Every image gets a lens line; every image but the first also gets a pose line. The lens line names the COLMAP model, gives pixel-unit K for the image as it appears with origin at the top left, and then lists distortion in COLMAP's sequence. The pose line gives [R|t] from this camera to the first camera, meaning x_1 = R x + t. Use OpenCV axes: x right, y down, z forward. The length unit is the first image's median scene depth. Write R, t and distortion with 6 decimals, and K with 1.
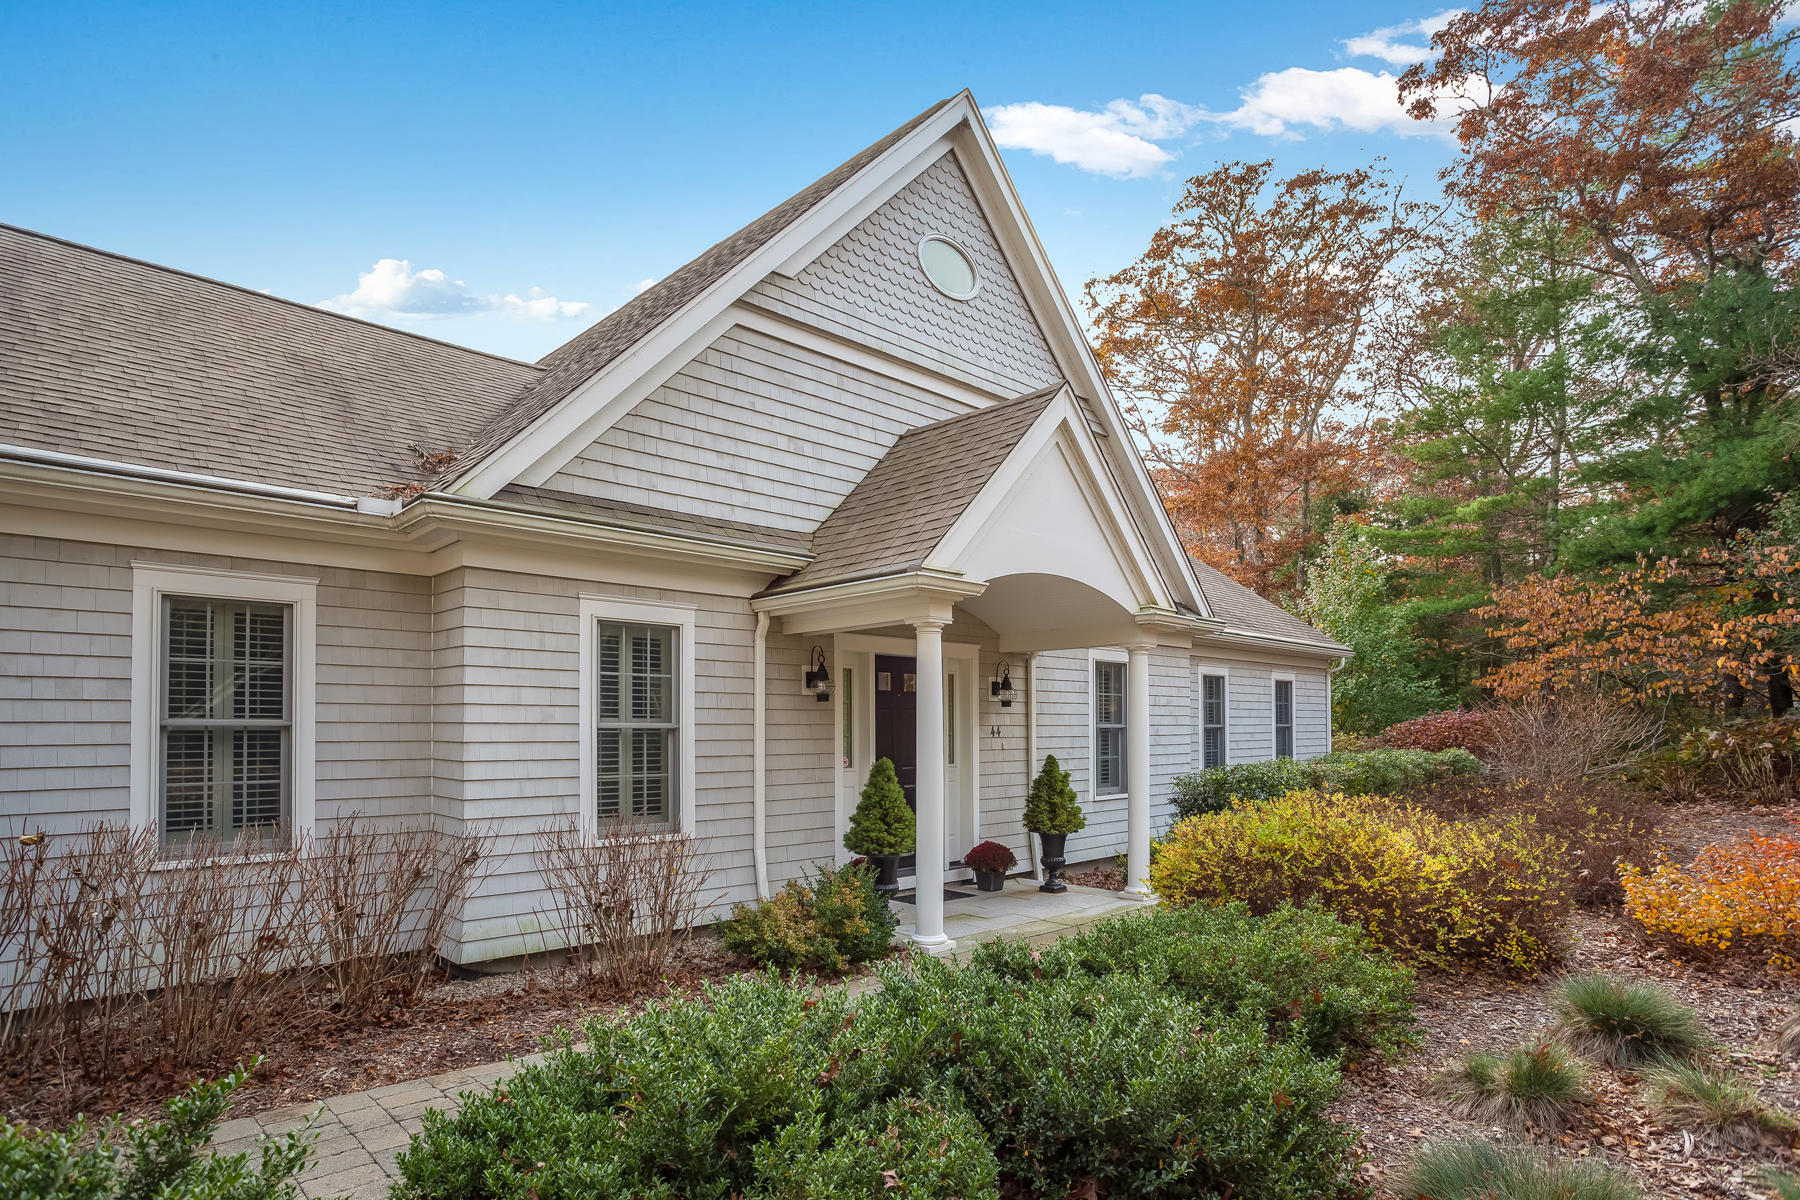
lens RADIAL K [[947.5, 0, 905.7], [0, 947.5, 679.8], [0, 0, 1]] dist [-0.056181, 0.027019]
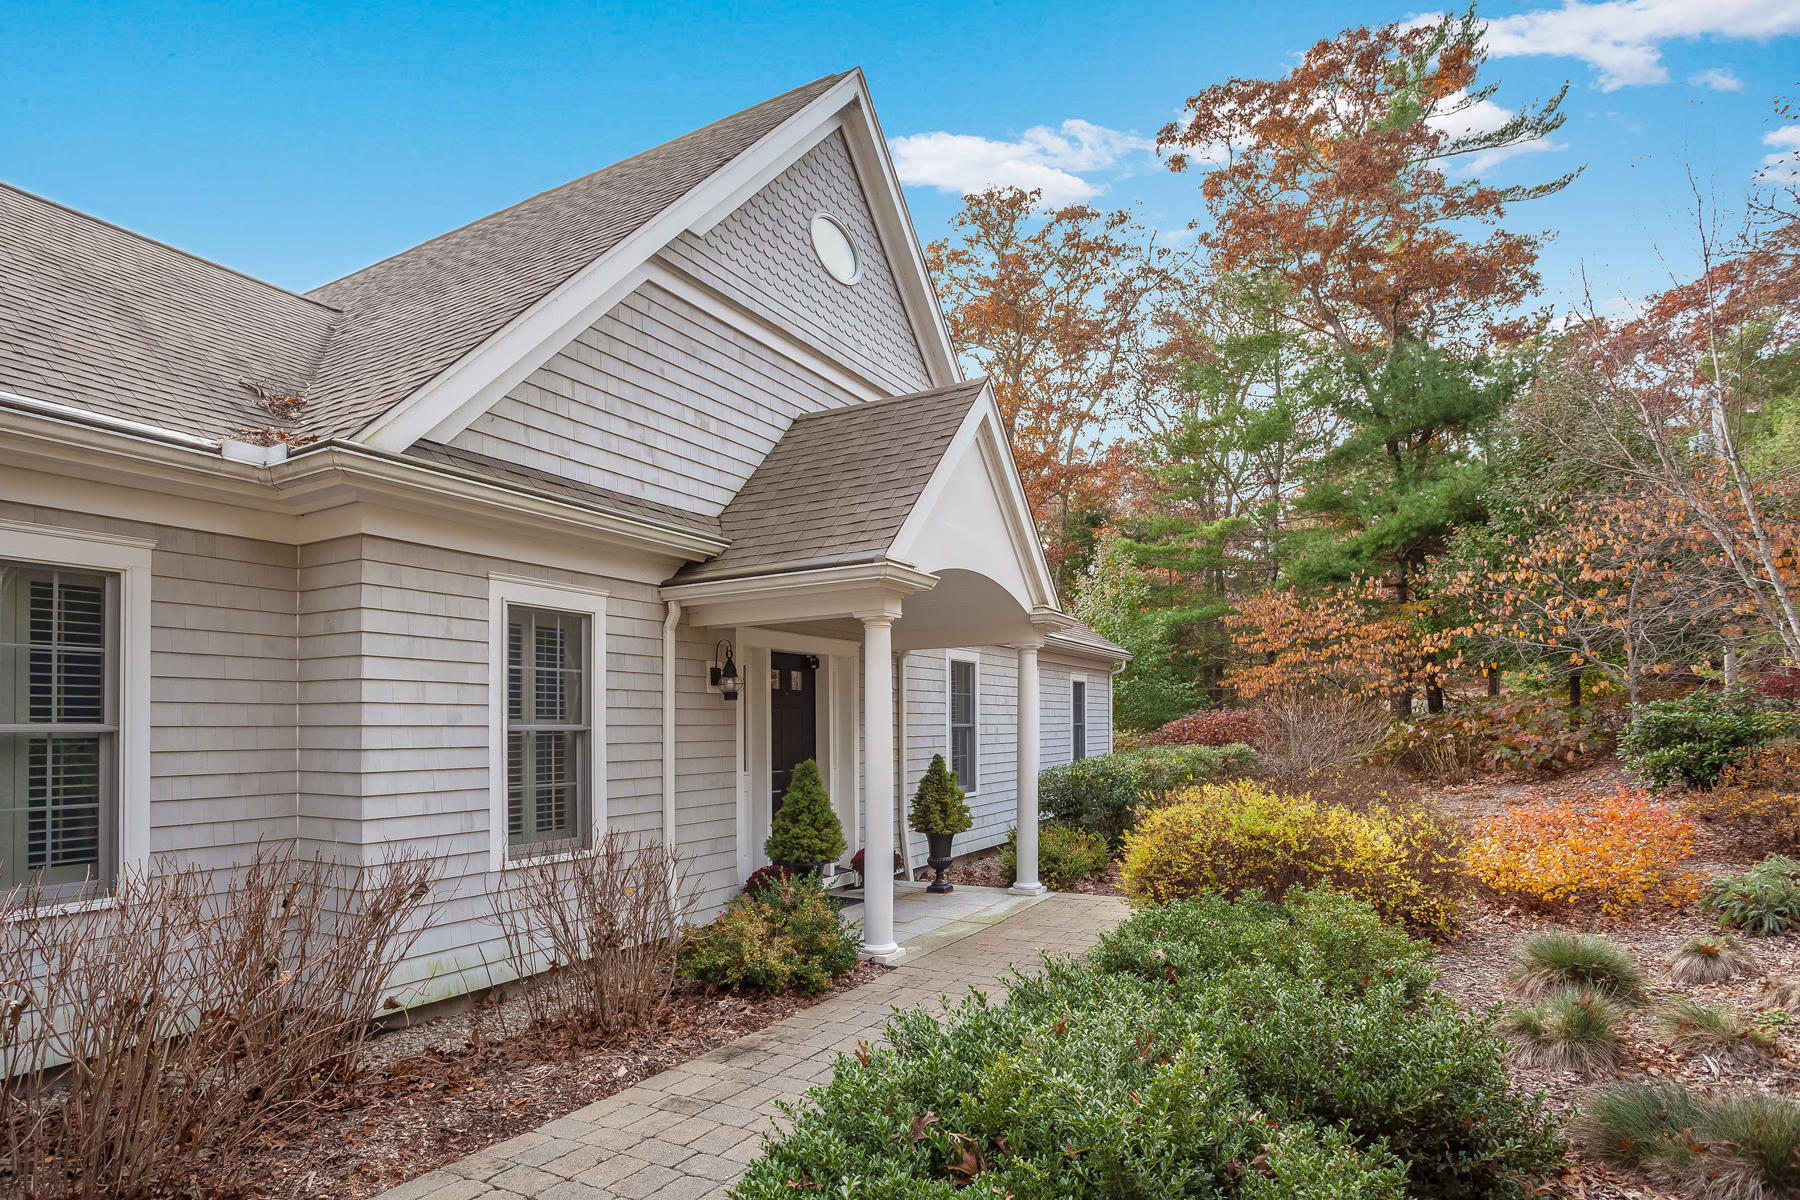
lens RADIAL K [[952.5, 0, 907.0], [0, 952.5, 686.3], [0, 0, 1]] dist [-0.059888, 0.025404]
pose [[0.957908, 0.001758, 0.287071, -0.196947], [-0.003064, 0.999987, 0.004098, 0.005271], [-0.287060, -0.004805, 0.957900, 0.065270]]
